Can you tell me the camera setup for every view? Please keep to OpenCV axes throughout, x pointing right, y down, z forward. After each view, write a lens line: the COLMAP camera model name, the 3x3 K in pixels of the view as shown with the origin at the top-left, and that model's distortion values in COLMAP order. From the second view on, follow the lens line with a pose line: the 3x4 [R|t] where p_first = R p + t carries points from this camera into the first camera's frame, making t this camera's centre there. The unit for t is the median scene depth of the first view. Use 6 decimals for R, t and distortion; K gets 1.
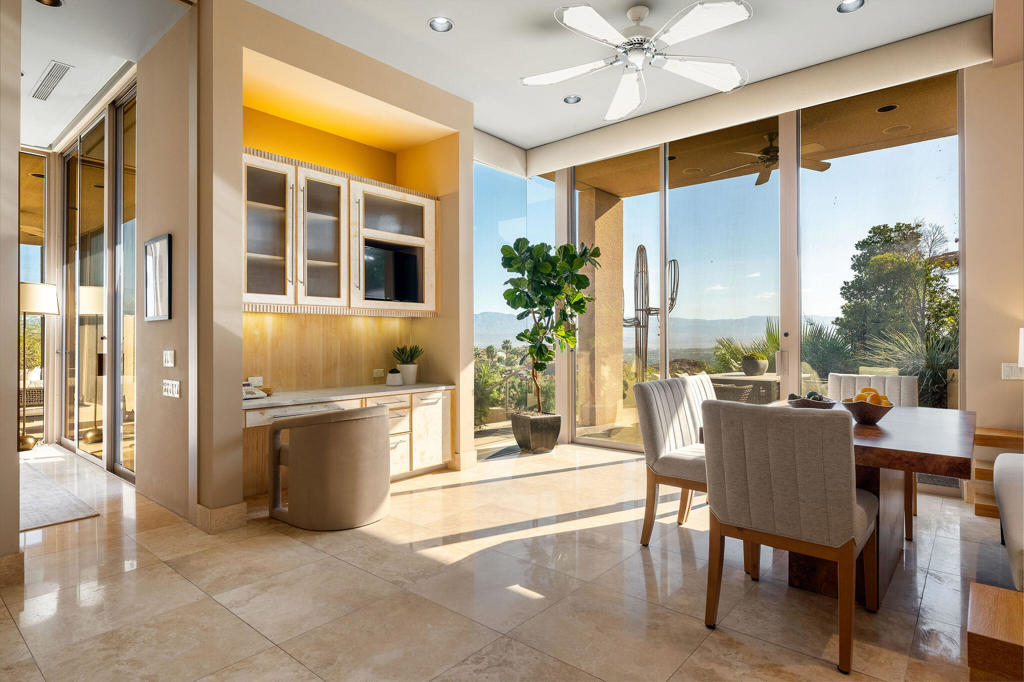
lens RADIAL K [[558.0, 0, 512.0], [0, 558.0, 341.0], [0, 0, 1]] dist [0.001486, 0.000105]
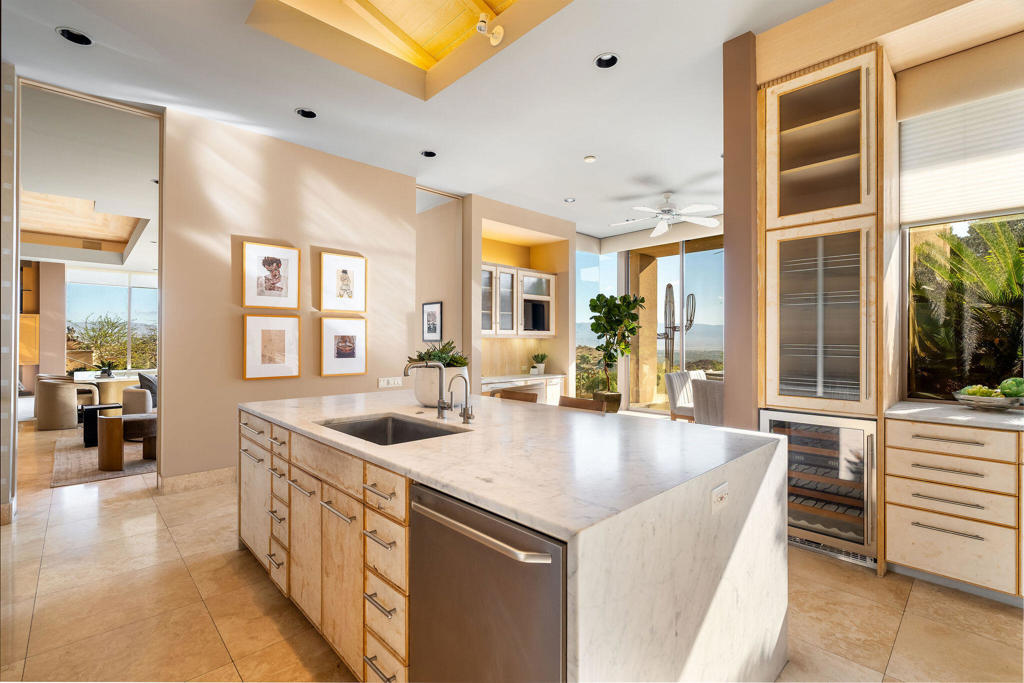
lens RADIAL K [[463.7, 0, 512.0], [0, 463.7, 341.5], [0, 0, 1]] dist [-0.001227, 0.000183]
pose [[0.994862, 0.003139, -0.101193, -0.110152], [-0.003596, 0.999984, -0.004328, -0.022414], [0.101178, 0.004669, 0.994857, -0.496171]]
